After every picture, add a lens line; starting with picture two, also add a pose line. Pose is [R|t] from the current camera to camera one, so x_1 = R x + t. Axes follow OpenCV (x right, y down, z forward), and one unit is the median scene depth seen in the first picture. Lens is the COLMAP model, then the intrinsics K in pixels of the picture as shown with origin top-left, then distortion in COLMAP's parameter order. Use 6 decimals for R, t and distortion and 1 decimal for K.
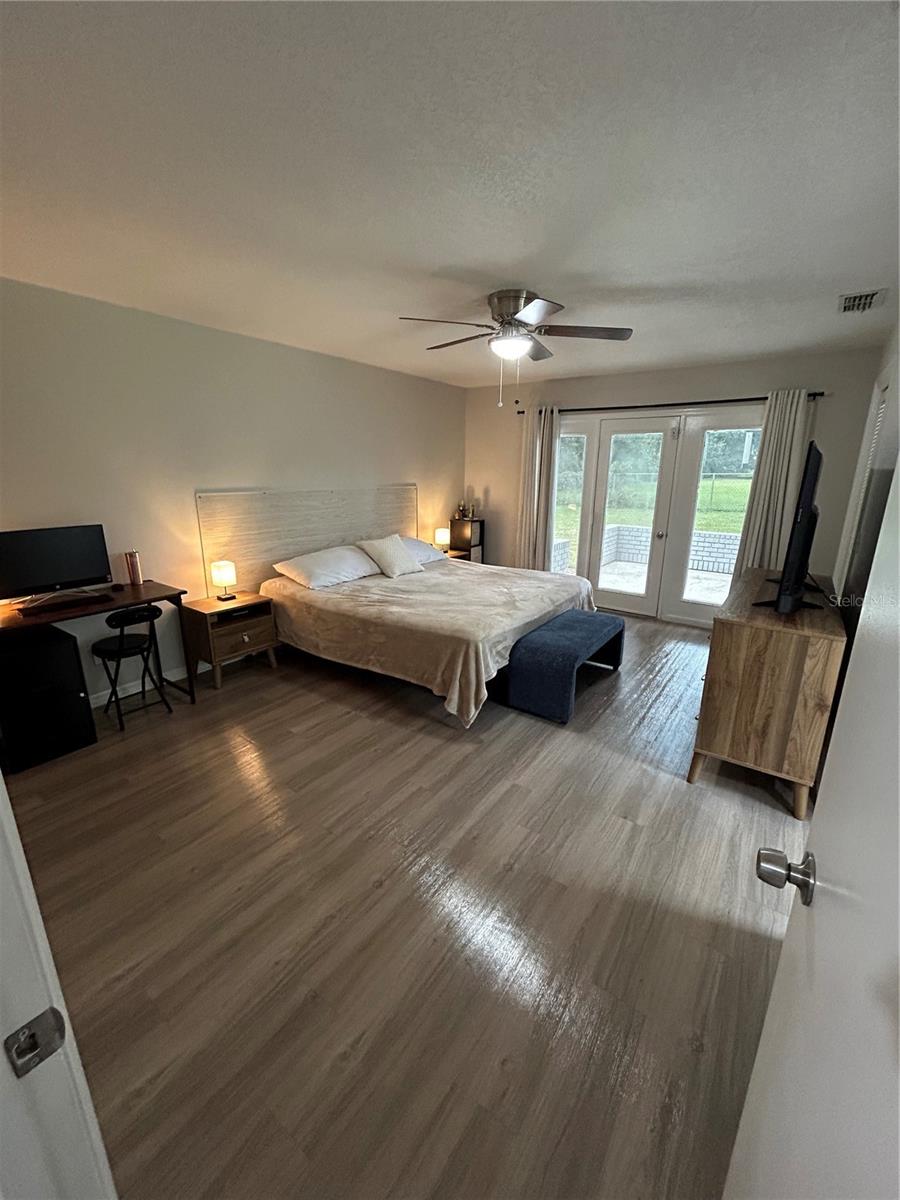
lens RADIAL K [[485.3, 0, 450.5], [0, 485.3, 601.4], [0, 0, 1]] dist [0.000750, 0.000563]
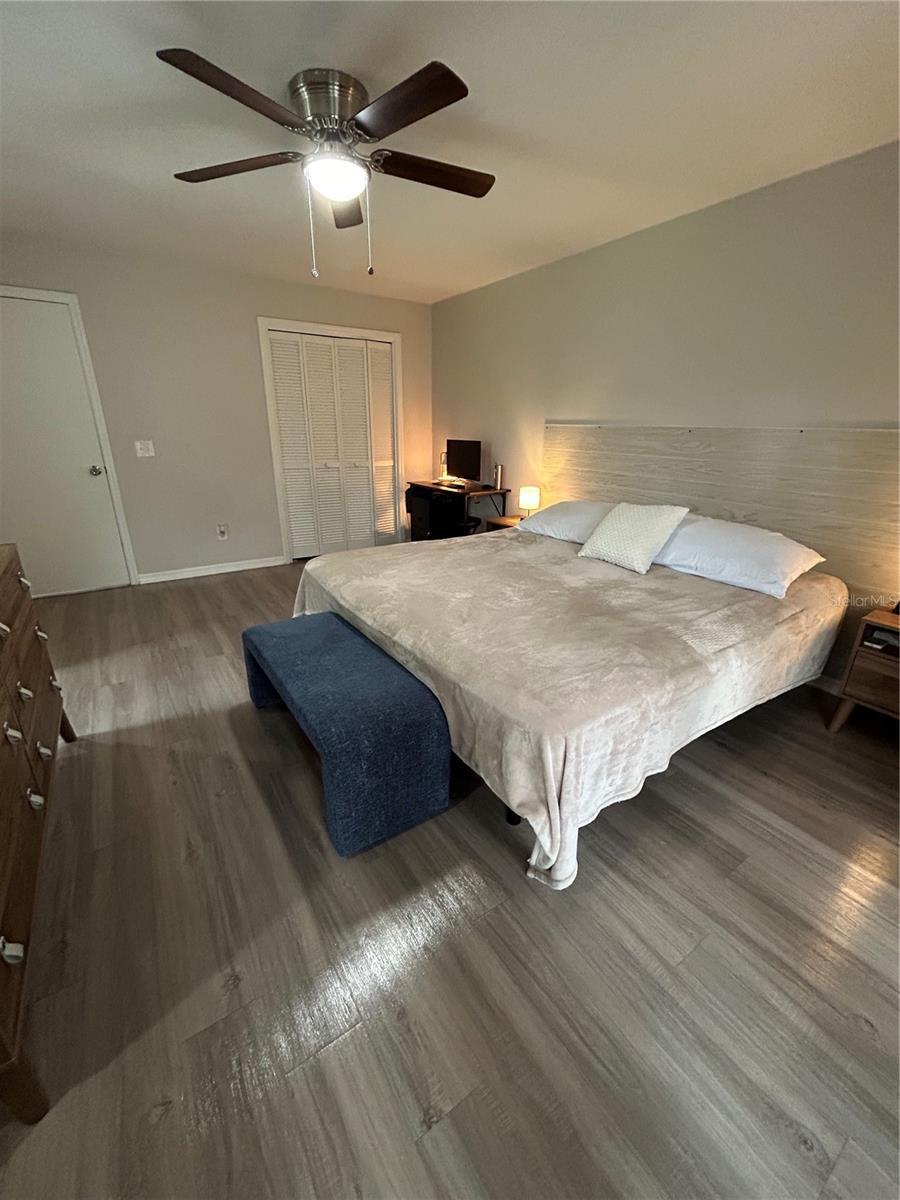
lens RADIAL K [[485.3, 0, 450.1], [0, 485.3, 597.0], [0, 0, 1]] dist [0.000750, 0.000563]
pose [[-0.348128, 0.303216, -0.887055, 0.617817], [-0.264029, 0.876226, 0.403134, -0.244853], [0.899497, 0.374550, -0.224981, 1.108979]]
